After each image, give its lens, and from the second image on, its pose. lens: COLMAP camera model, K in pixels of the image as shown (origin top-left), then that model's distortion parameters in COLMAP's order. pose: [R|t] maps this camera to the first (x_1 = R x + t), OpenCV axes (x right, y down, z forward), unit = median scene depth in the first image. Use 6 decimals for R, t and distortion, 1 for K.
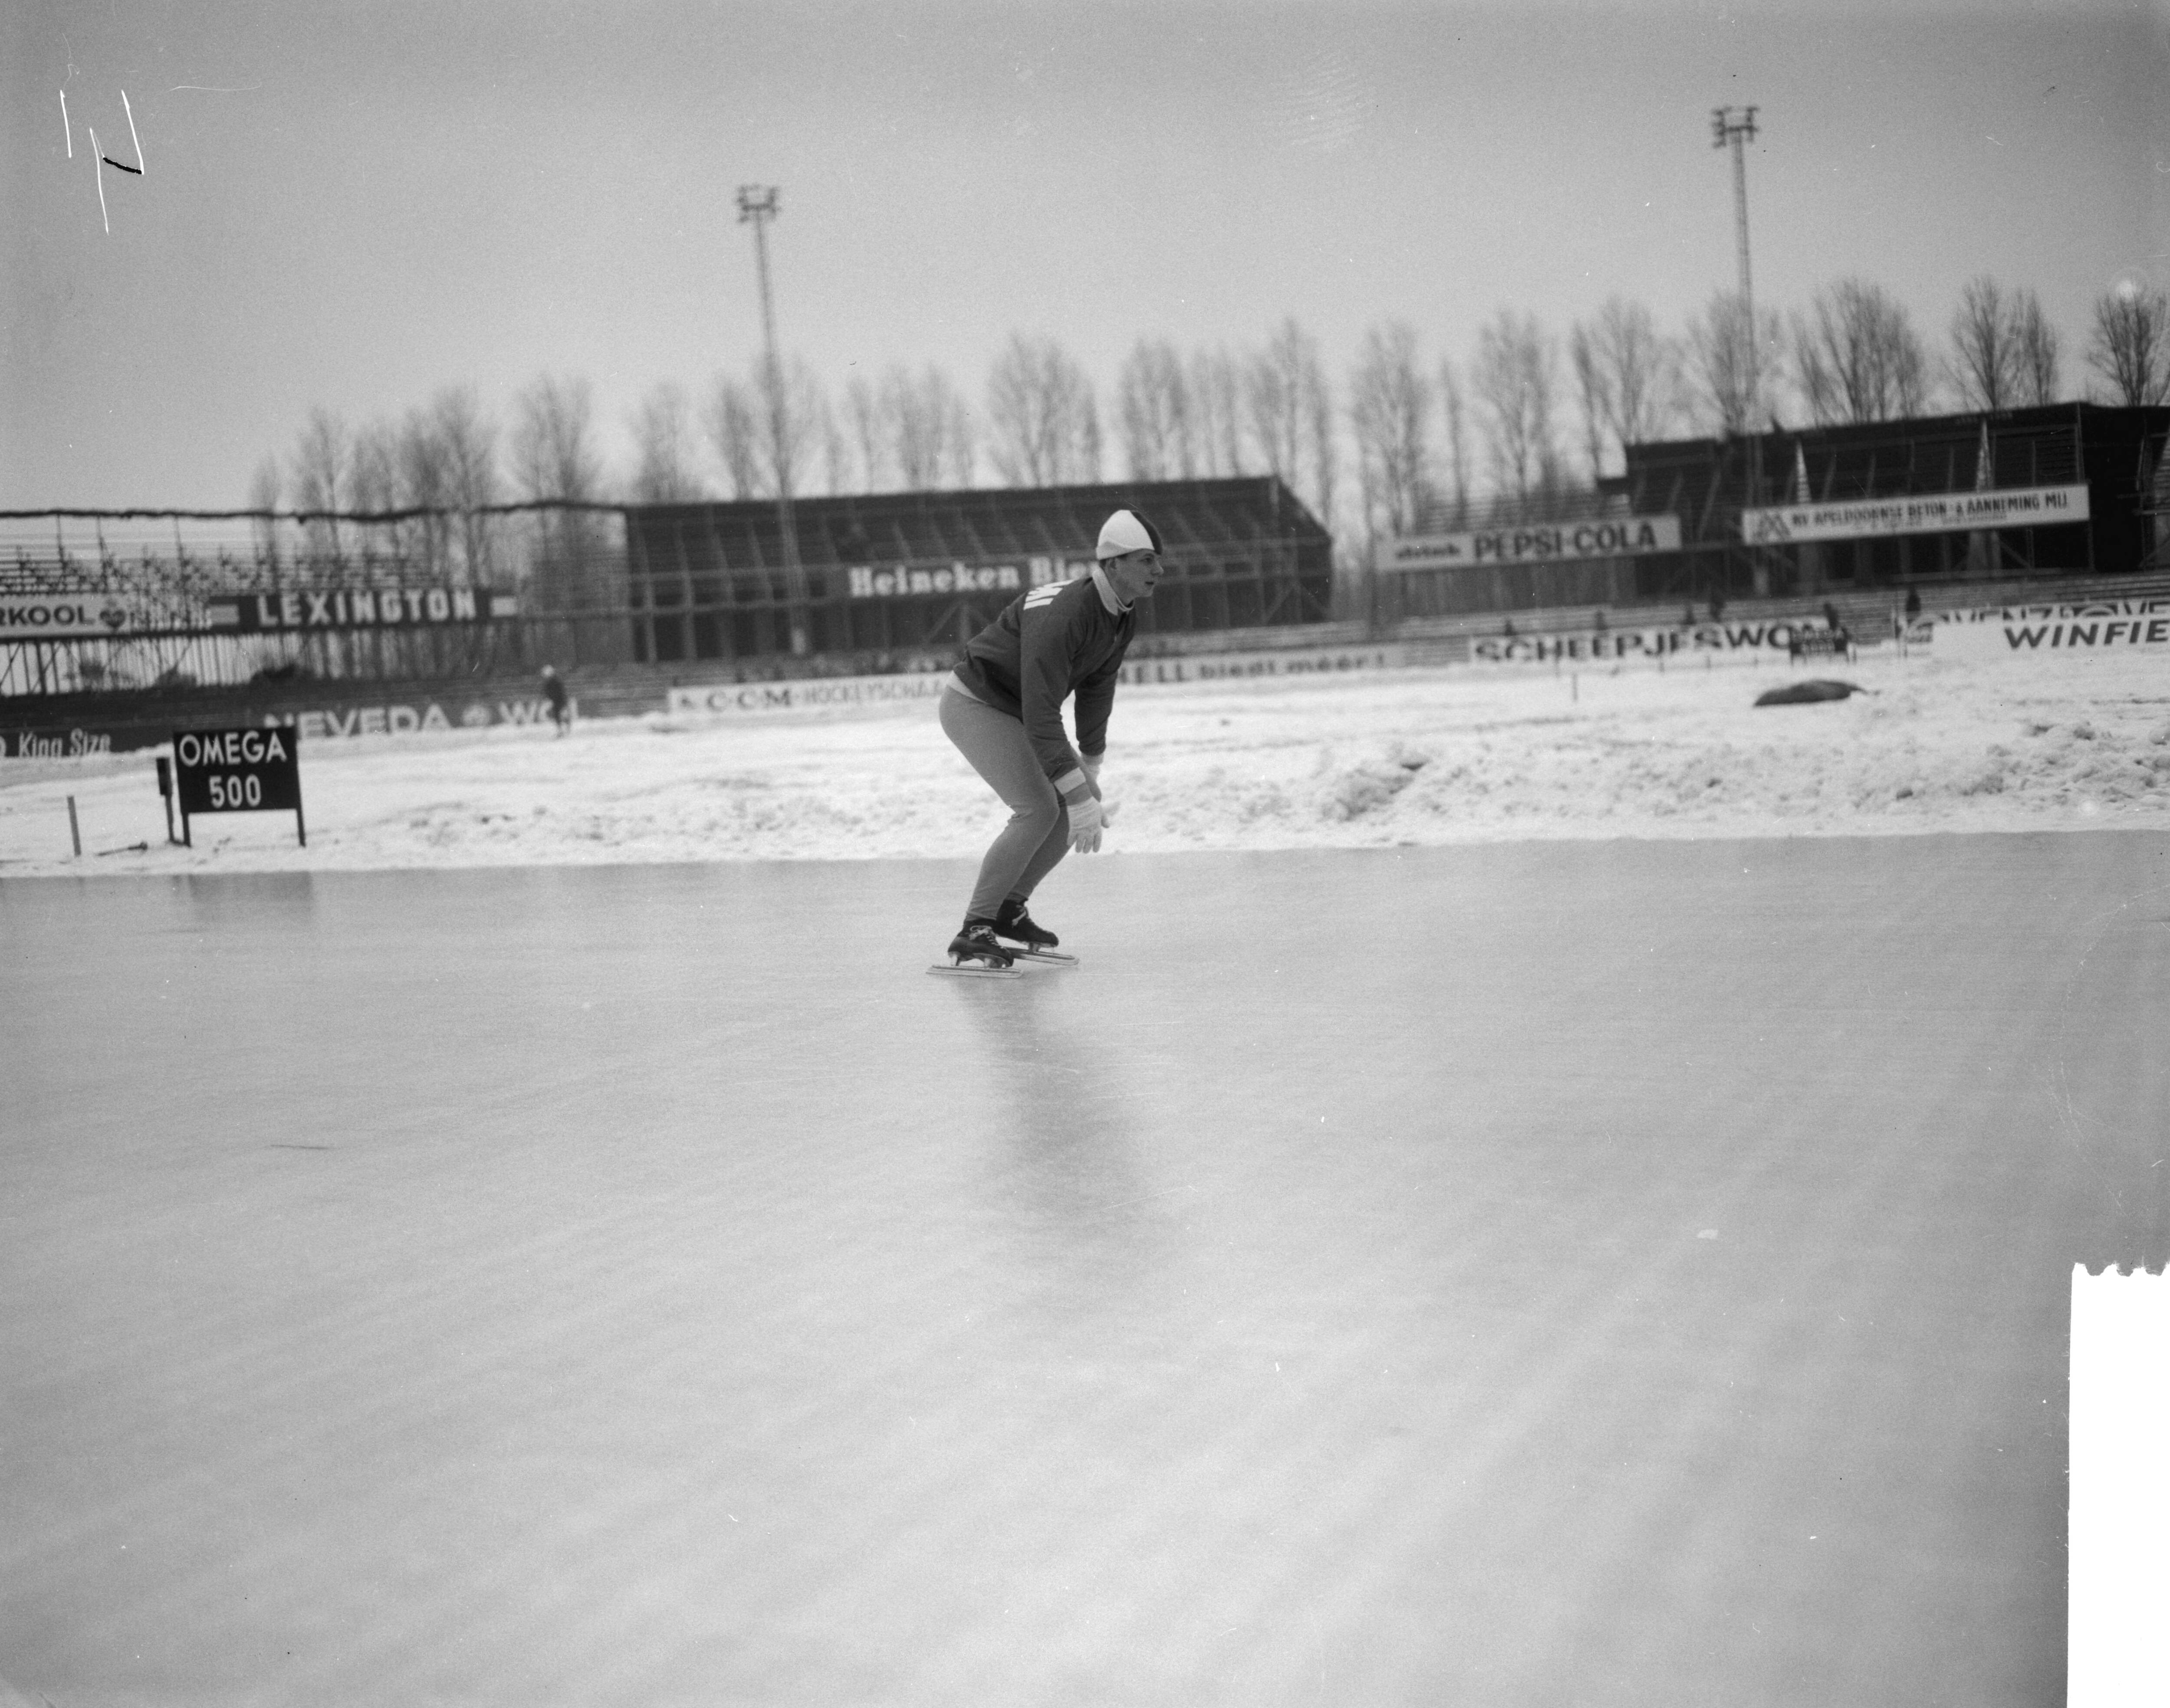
lens RADIAL K [[2628.6, 0, 1088.9], [0, 2628.6, 782.2], [0, 0, 1]] dist [0.018400, -0.046779]
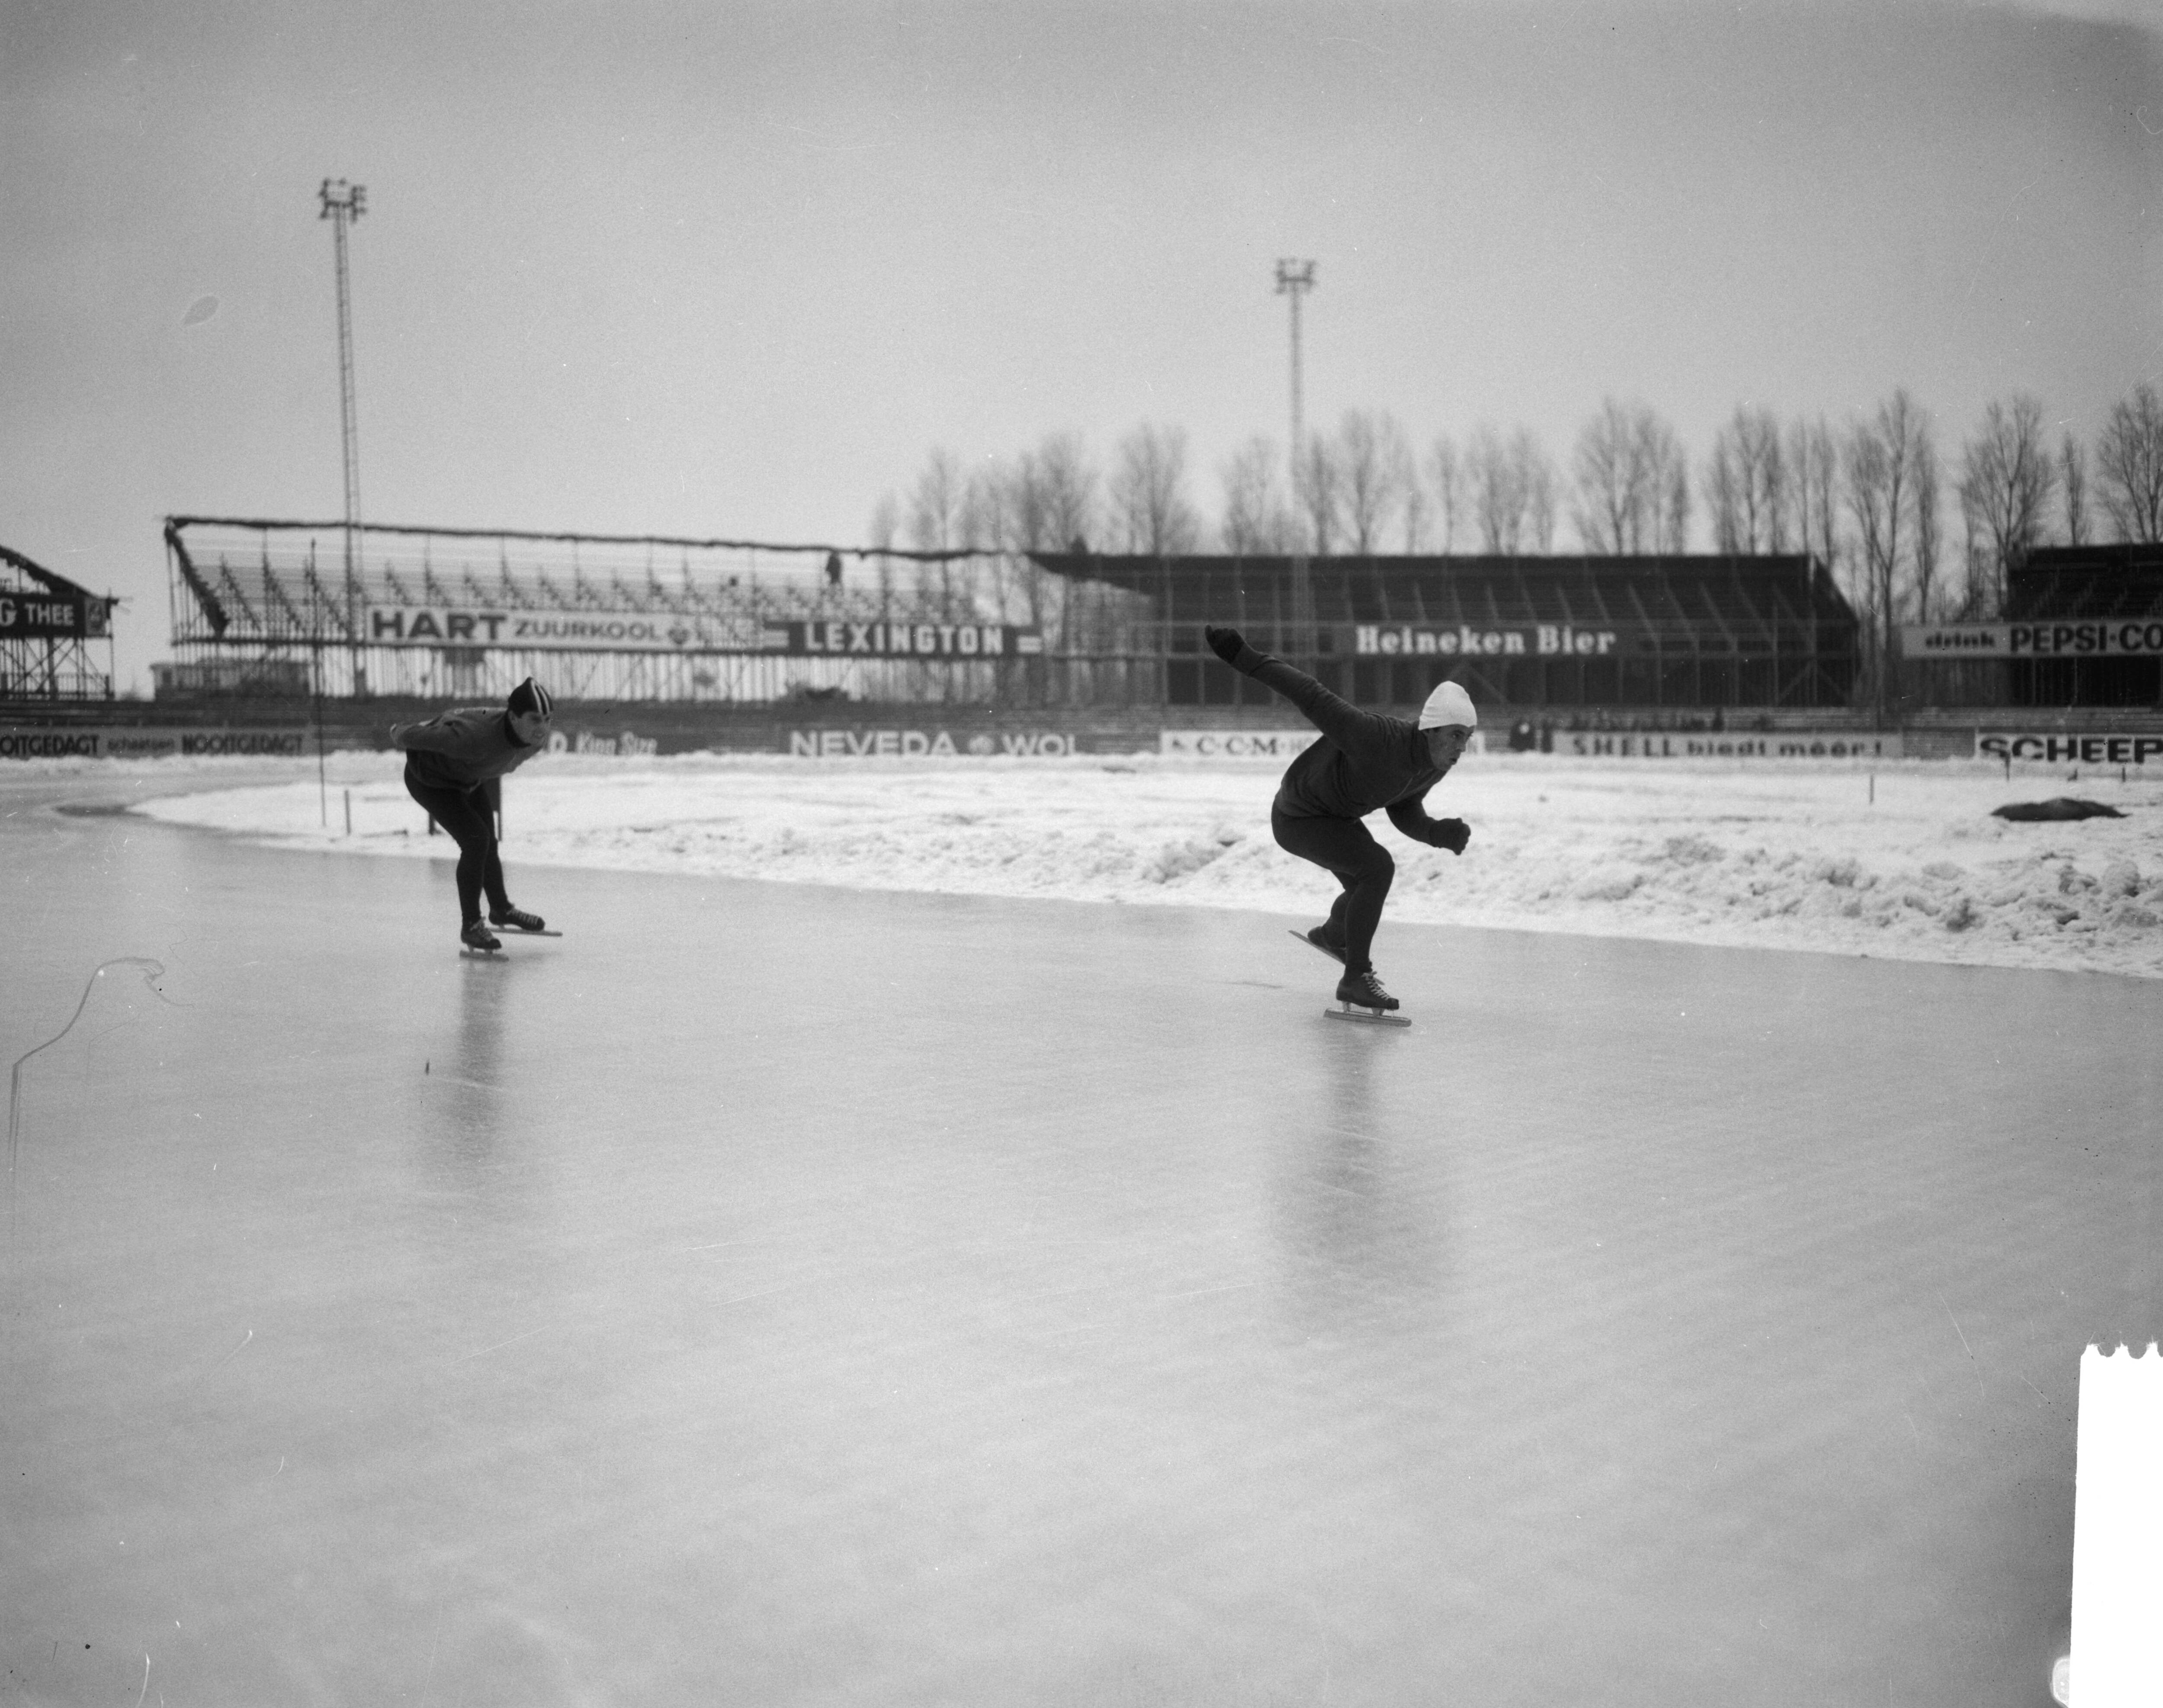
lens RADIAL K [[2702.8, 0, 1080.2], [0, 2702.8, 783.4], [0, 0, 1]] dist [0.043360, -0.017934]
pose [[0.958147, 0.070790, -0.277385, 0.105474], [-0.075114, 0.997163, -0.004976, -0.005815], [0.276246, 0.025603, 0.960746, -0.057496]]
